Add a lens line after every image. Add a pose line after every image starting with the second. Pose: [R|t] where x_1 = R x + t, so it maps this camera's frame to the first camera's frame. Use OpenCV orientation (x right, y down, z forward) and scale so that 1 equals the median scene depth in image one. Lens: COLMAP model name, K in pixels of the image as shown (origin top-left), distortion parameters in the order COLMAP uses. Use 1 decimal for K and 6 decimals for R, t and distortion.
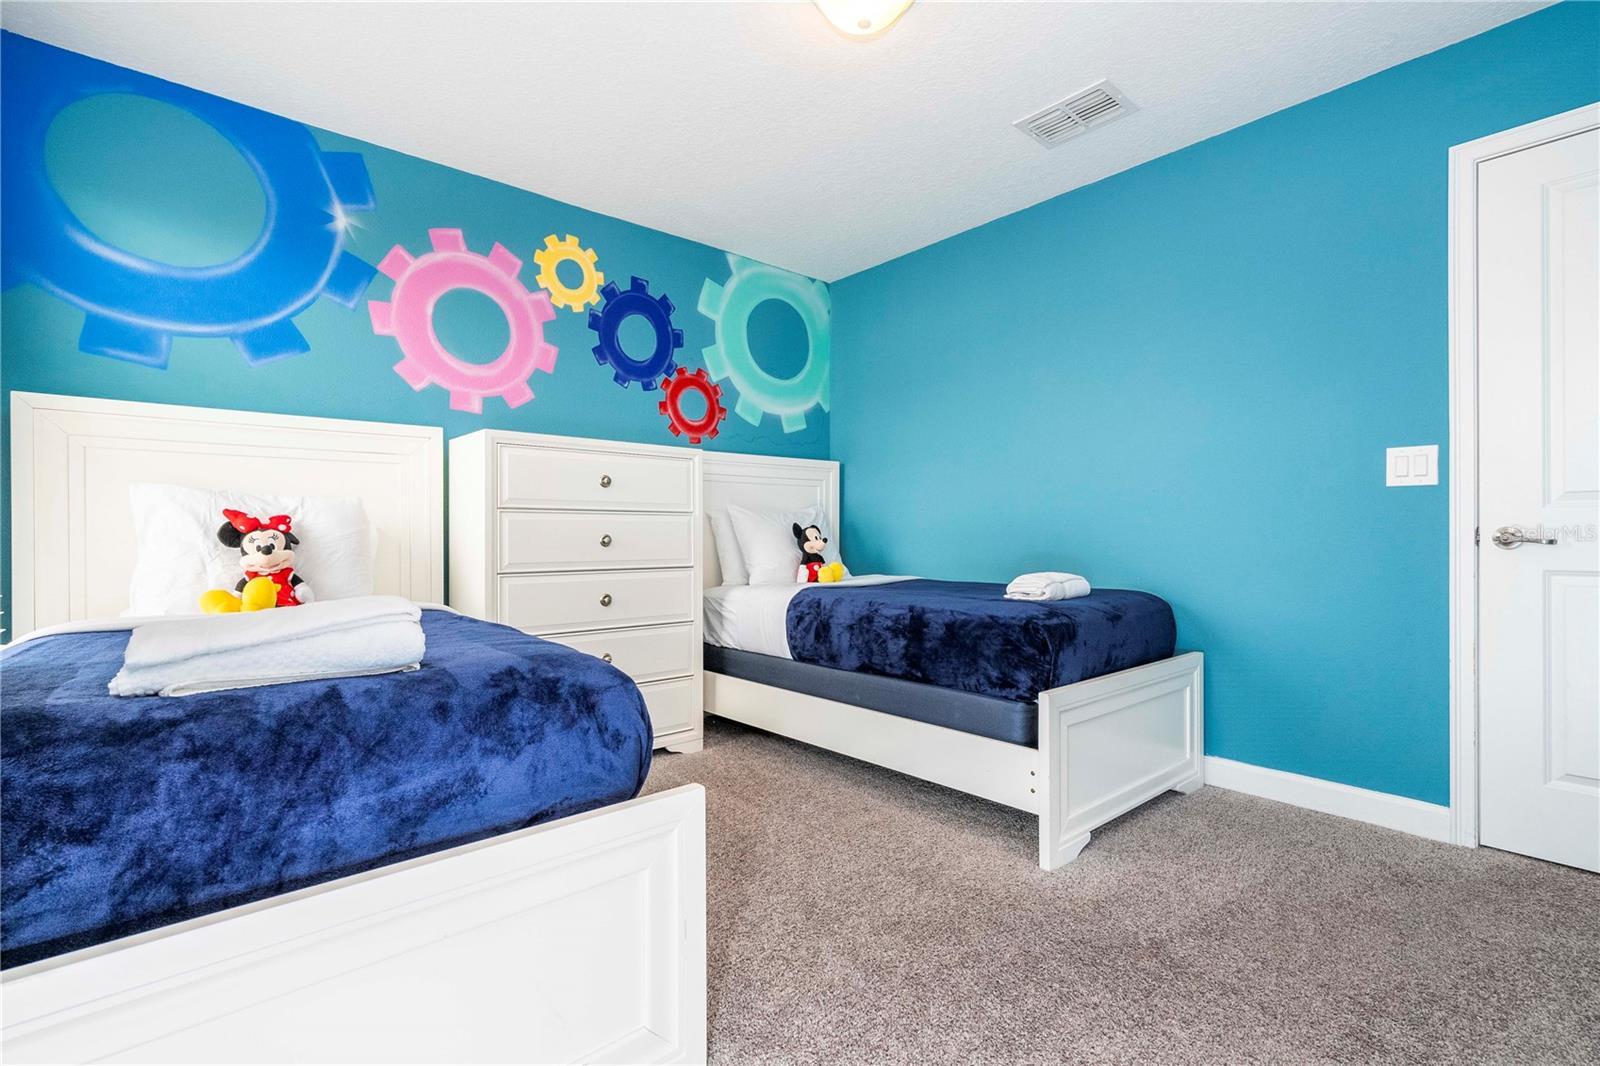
lens RADIAL K [[723.5, 0, 805.5], [0, 723.5, 533.6], [0, 0, 1]] dist [-0.004792, 0.003309]
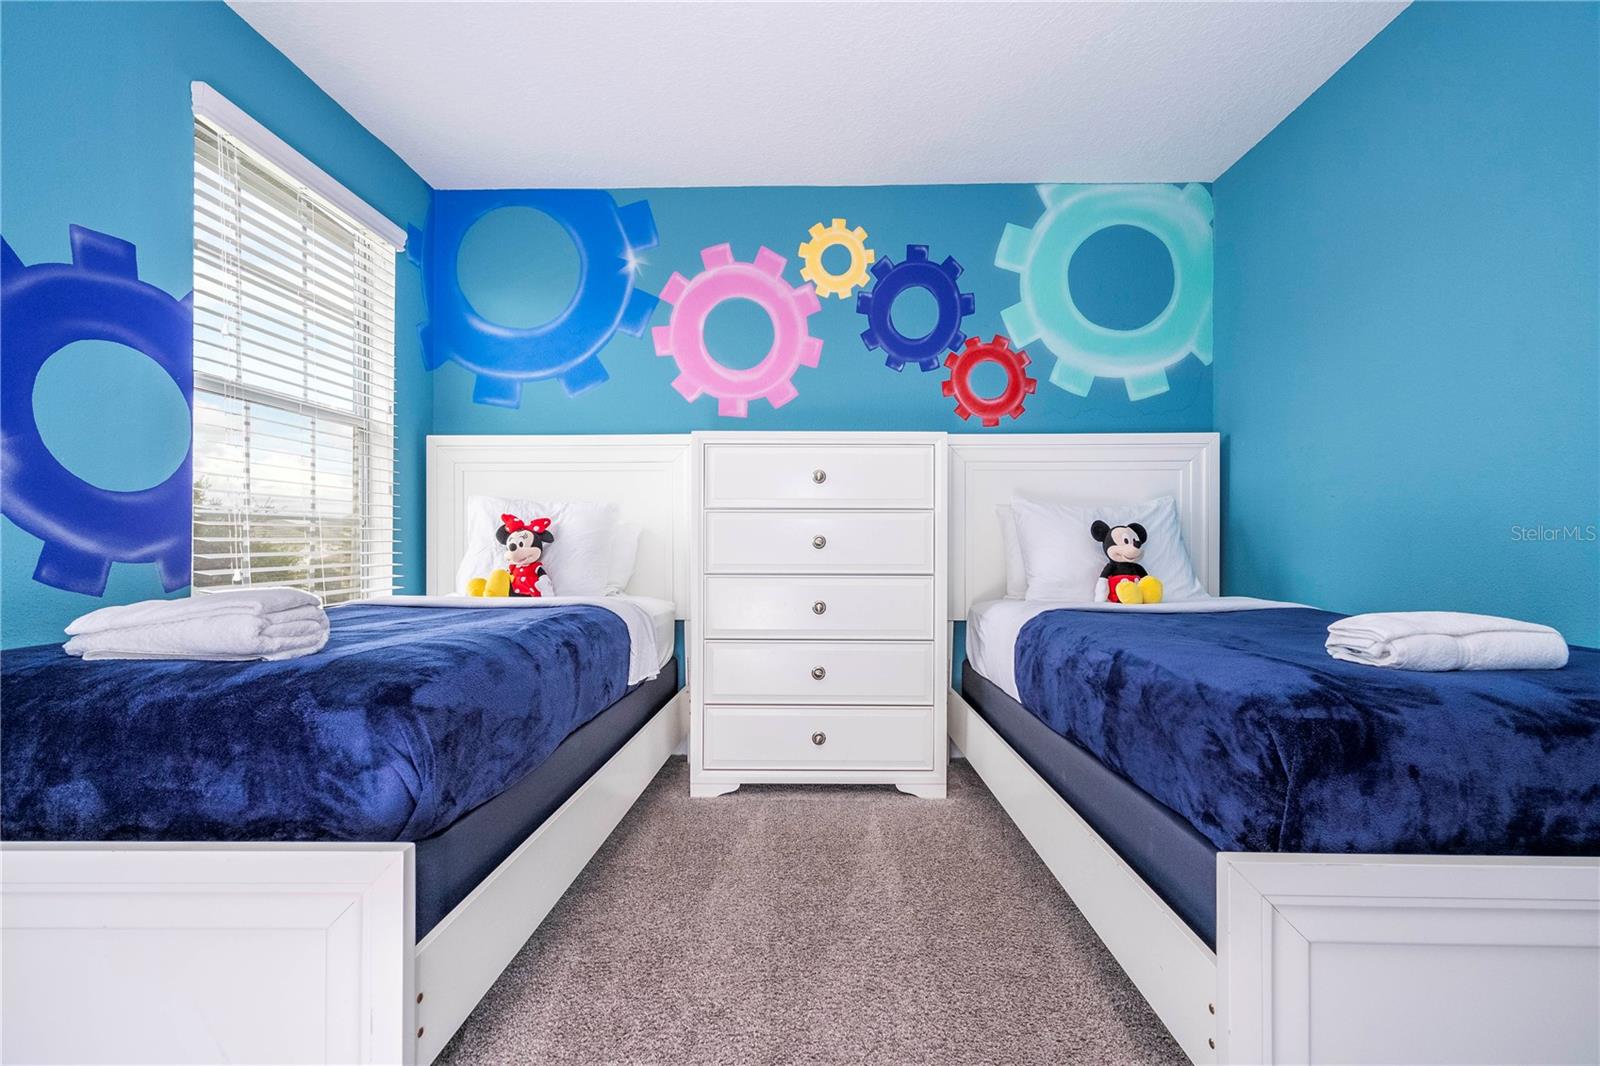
lens RADIAL K [[723.5, 0, 804.2], [0, 723.5, 532.7], [0, 0, 1]] dist [-0.004792, 0.003309]
pose [[0.743279, -0.000764, -0.668981, 0.297922], [-0.001873, 0.999993, -0.003223, 0.001043], [0.668979, 0.003648, 0.743273, 0.292513]]
